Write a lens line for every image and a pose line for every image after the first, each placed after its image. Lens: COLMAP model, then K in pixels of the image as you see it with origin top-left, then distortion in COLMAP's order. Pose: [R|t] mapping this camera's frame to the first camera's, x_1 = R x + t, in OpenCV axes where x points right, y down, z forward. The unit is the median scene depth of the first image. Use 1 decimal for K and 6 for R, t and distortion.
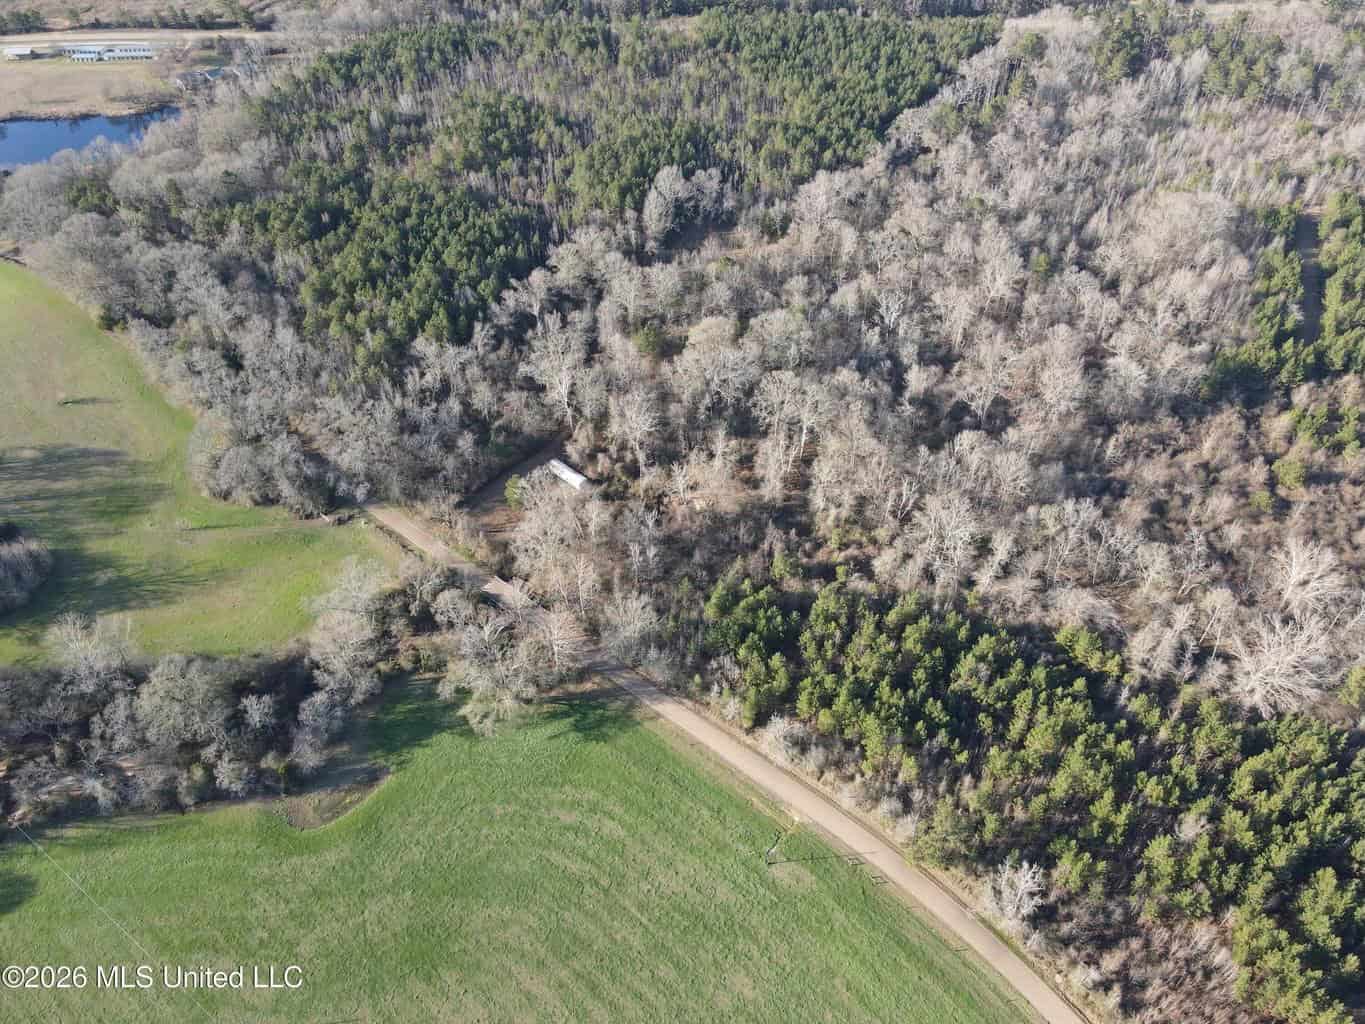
lens RADIAL K [[1013.4, 0, 678.0], [0, 1013.4, 514.6], [0, 0, 1]] dist [0.009477, 0.012412]
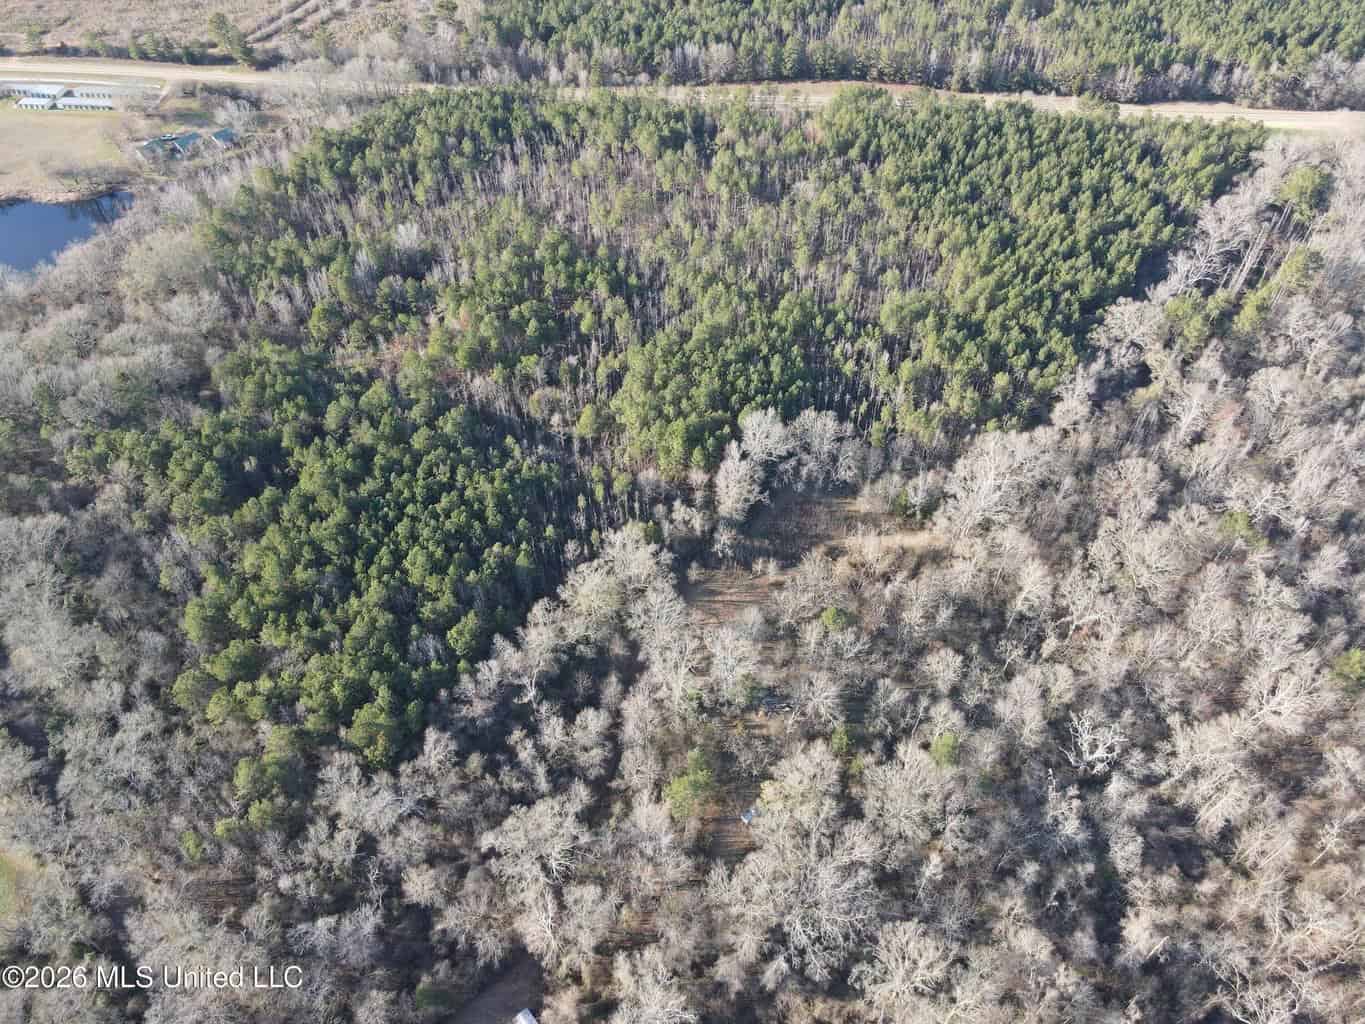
lens RADIAL K [[1013.4, 0, 675.4], [0, 1013.4, 506.0], [0, 0, 1]] dist [0.009477, 0.012412]
pose [[0.993167, 0.088365, -0.076235, -0.008296], [-0.082953, 0.993988, 0.071454, -0.299495], [0.082091, -0.064642, 0.994526, 0.305641]]
